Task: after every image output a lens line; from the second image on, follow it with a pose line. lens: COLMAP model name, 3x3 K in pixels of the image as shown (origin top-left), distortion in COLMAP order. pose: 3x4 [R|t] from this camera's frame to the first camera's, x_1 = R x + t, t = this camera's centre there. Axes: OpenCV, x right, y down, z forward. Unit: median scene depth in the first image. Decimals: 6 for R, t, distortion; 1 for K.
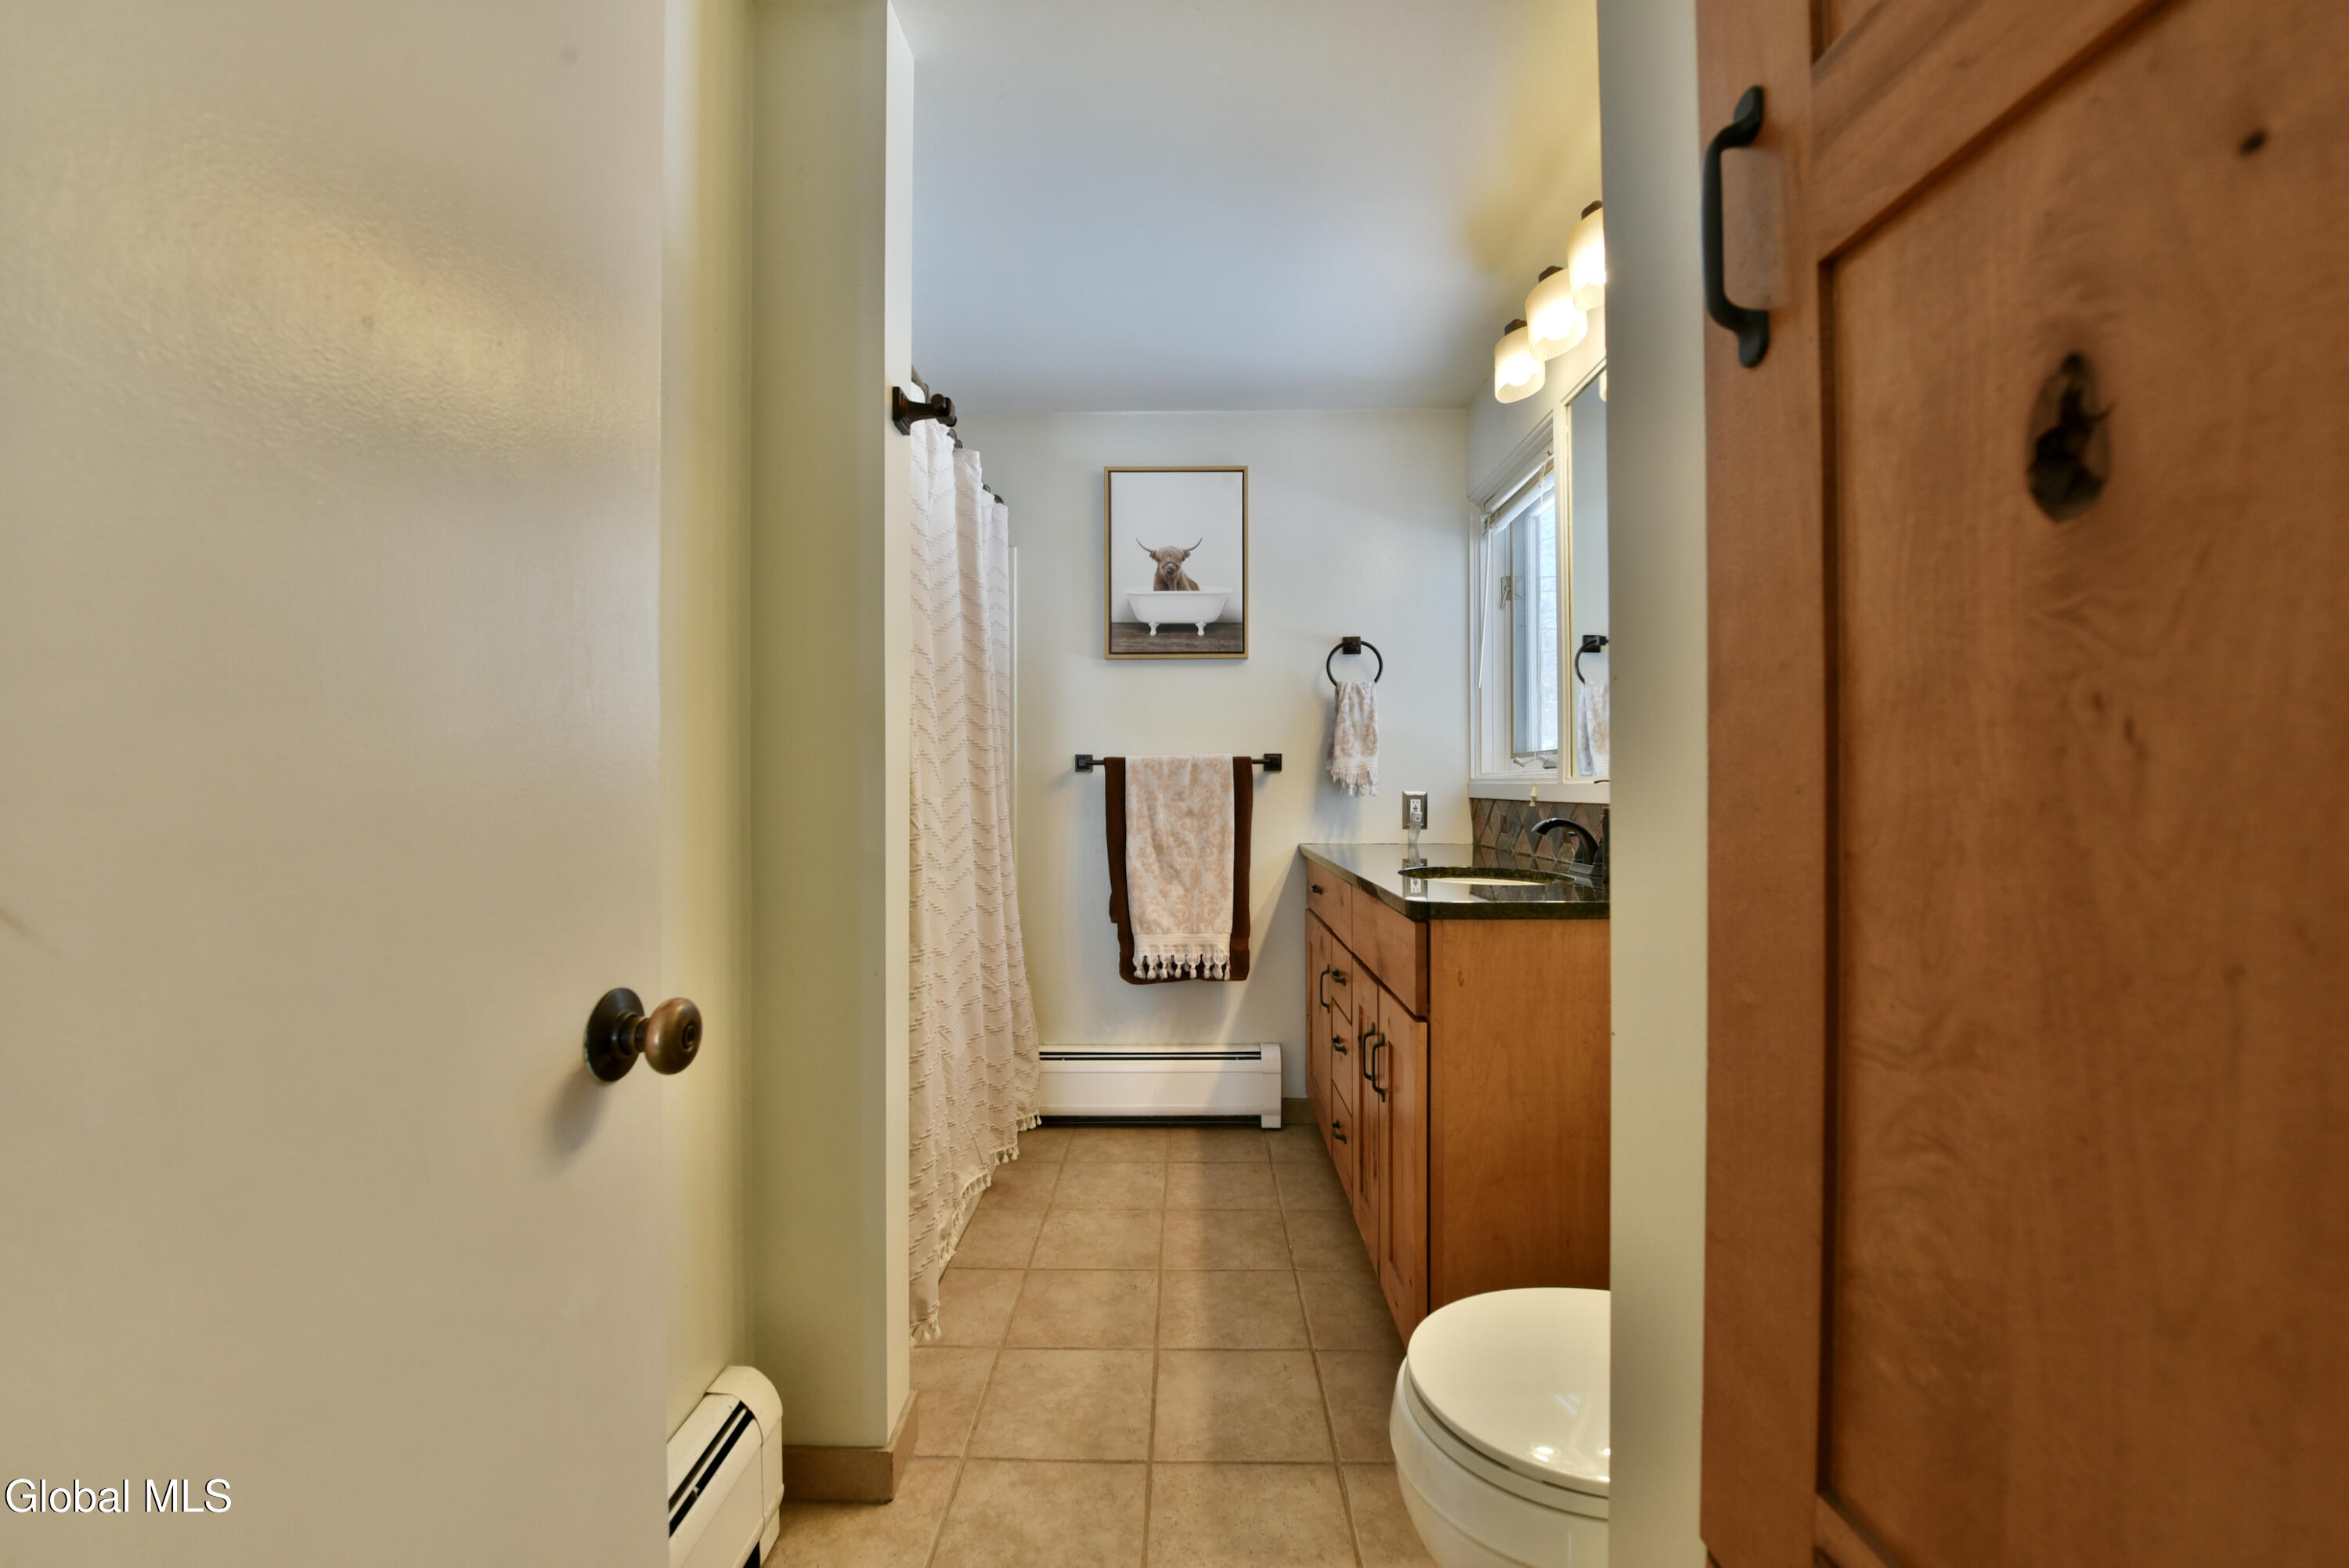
lens RADIAL K [[967.6, 0, 1186.1], [0, 967.6, 785.0], [0, 0, 1]] dist [-0.011749, -0.003502]
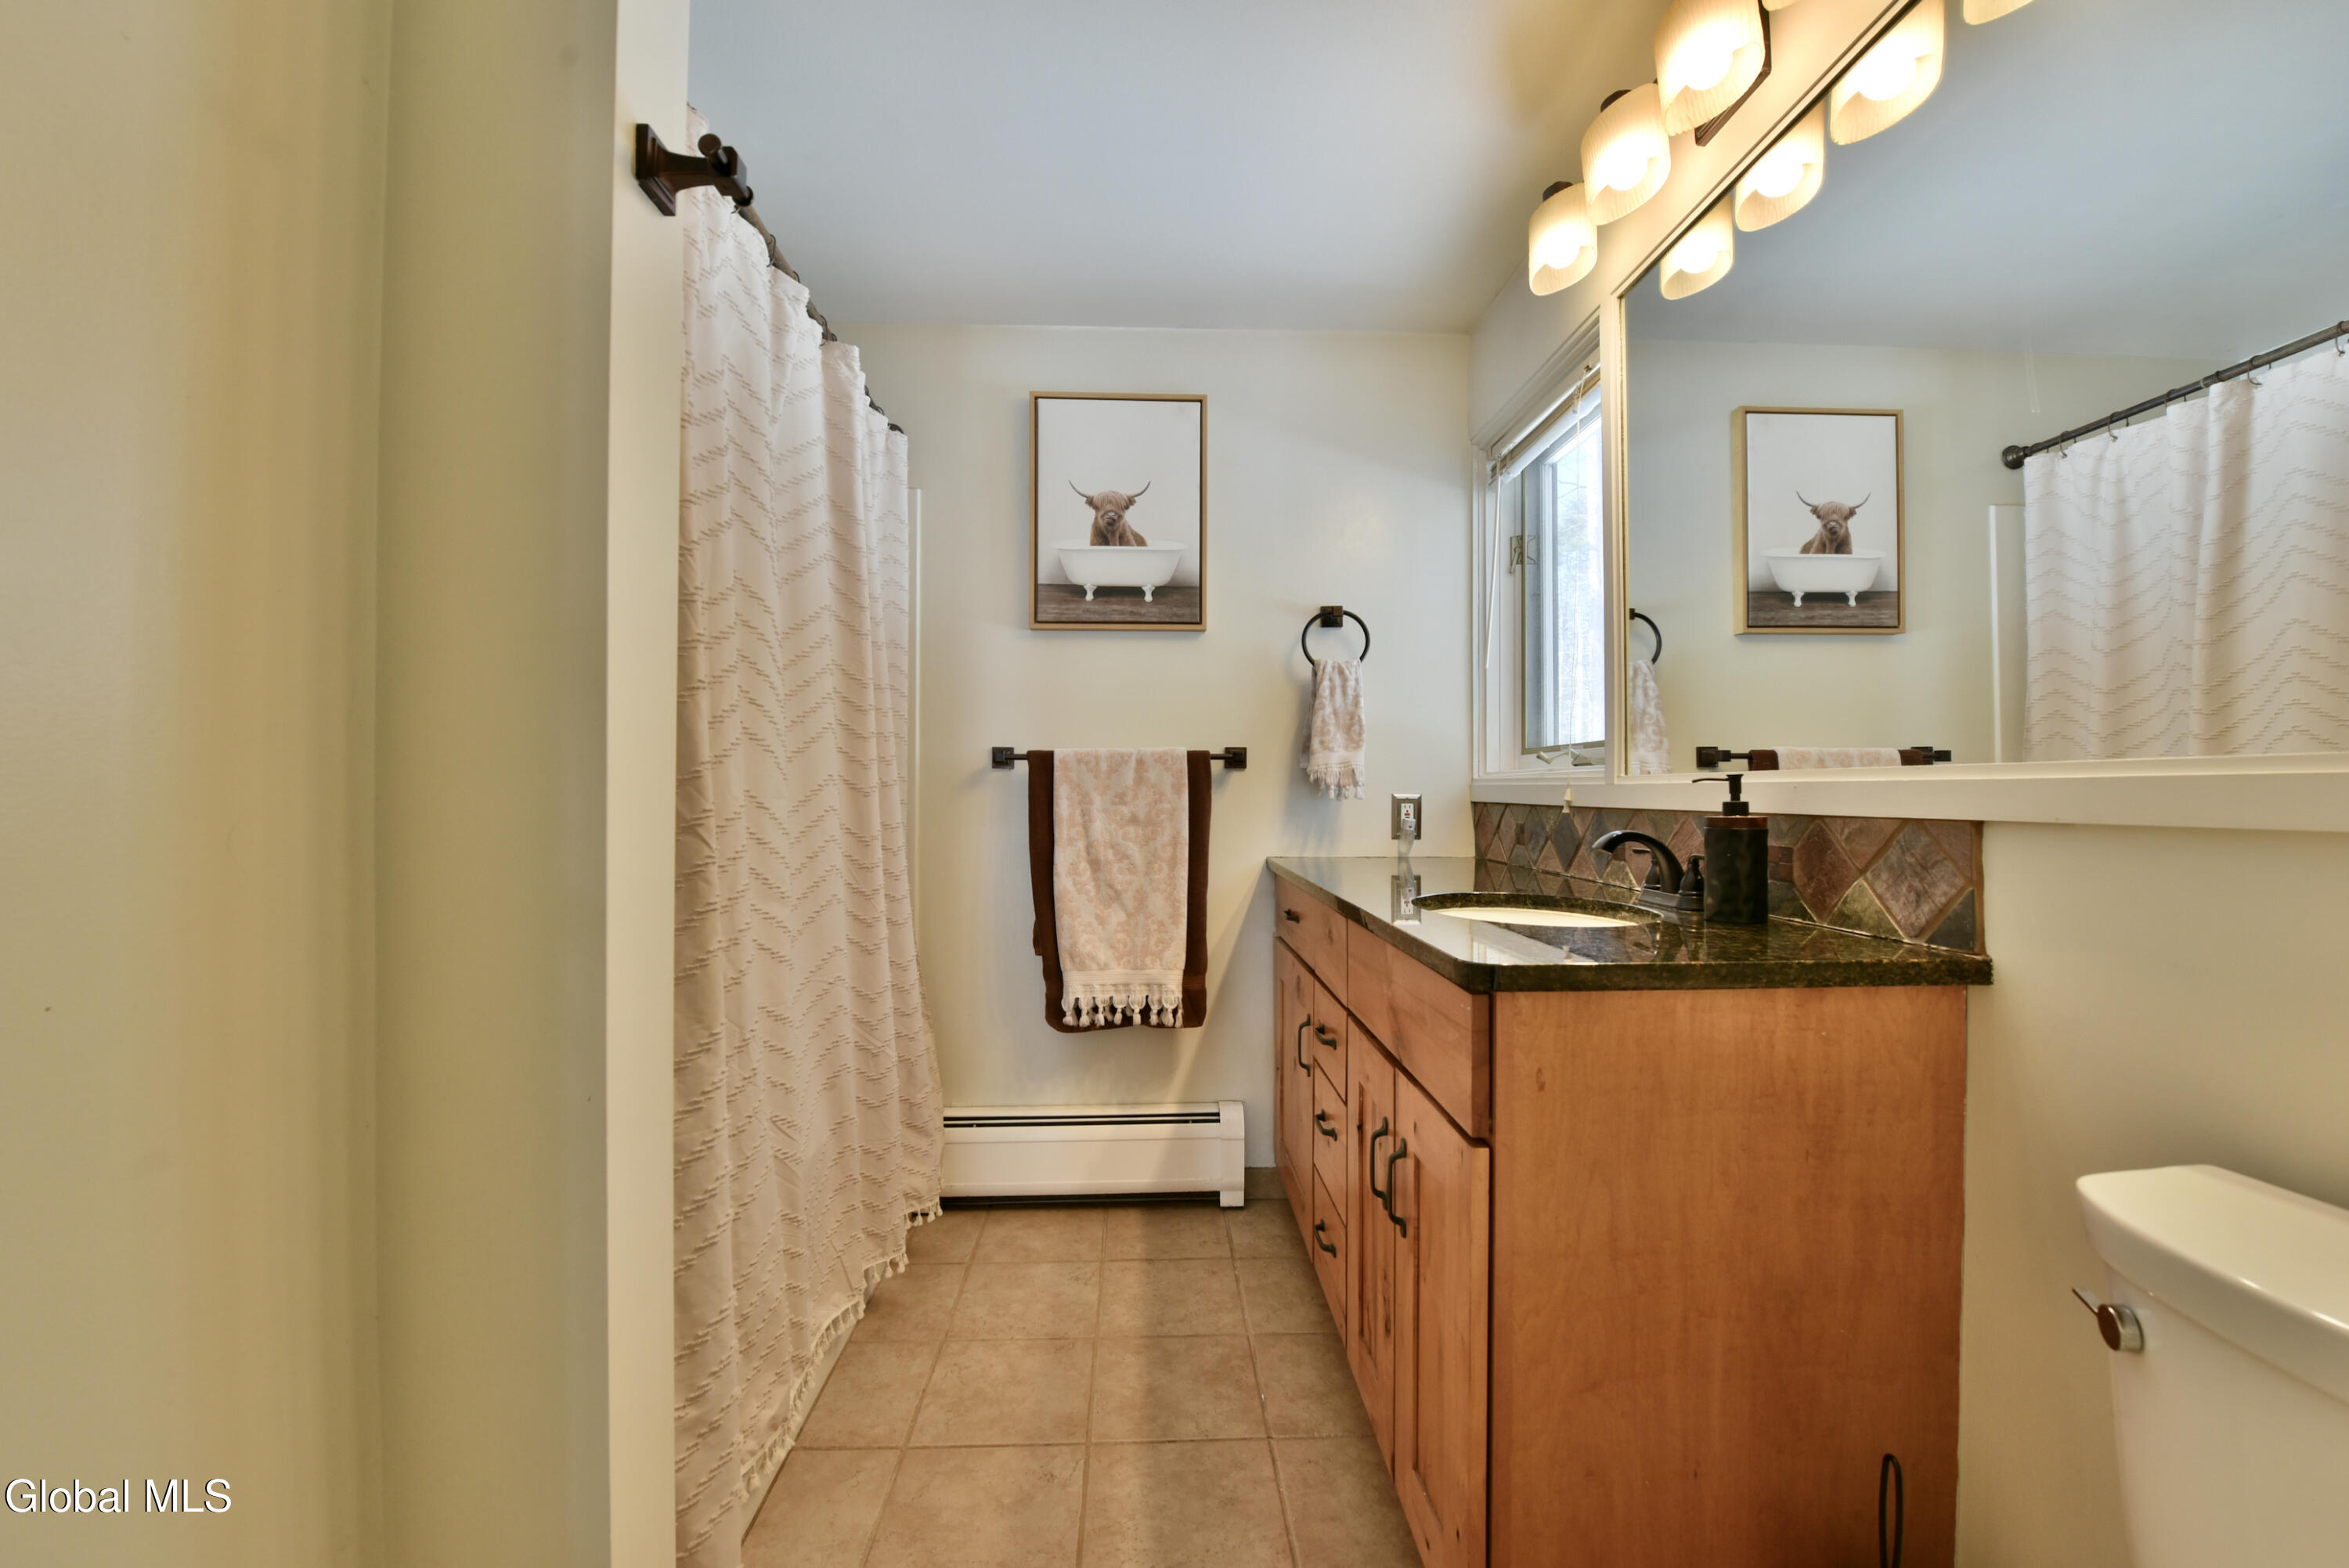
lens RADIAL K [[957.7, 0, 1177.0], [0, 957.7, 786.9], [0, 0, 1]] dist [-0.016430, -0.001837]
pose [[0.999103, 0.004180, 0.042144, 0.006337], [-0.004124, 0.999990, -0.001425, 0.002611], [-0.042149, 0.001250, 0.999111, 0.202913]]
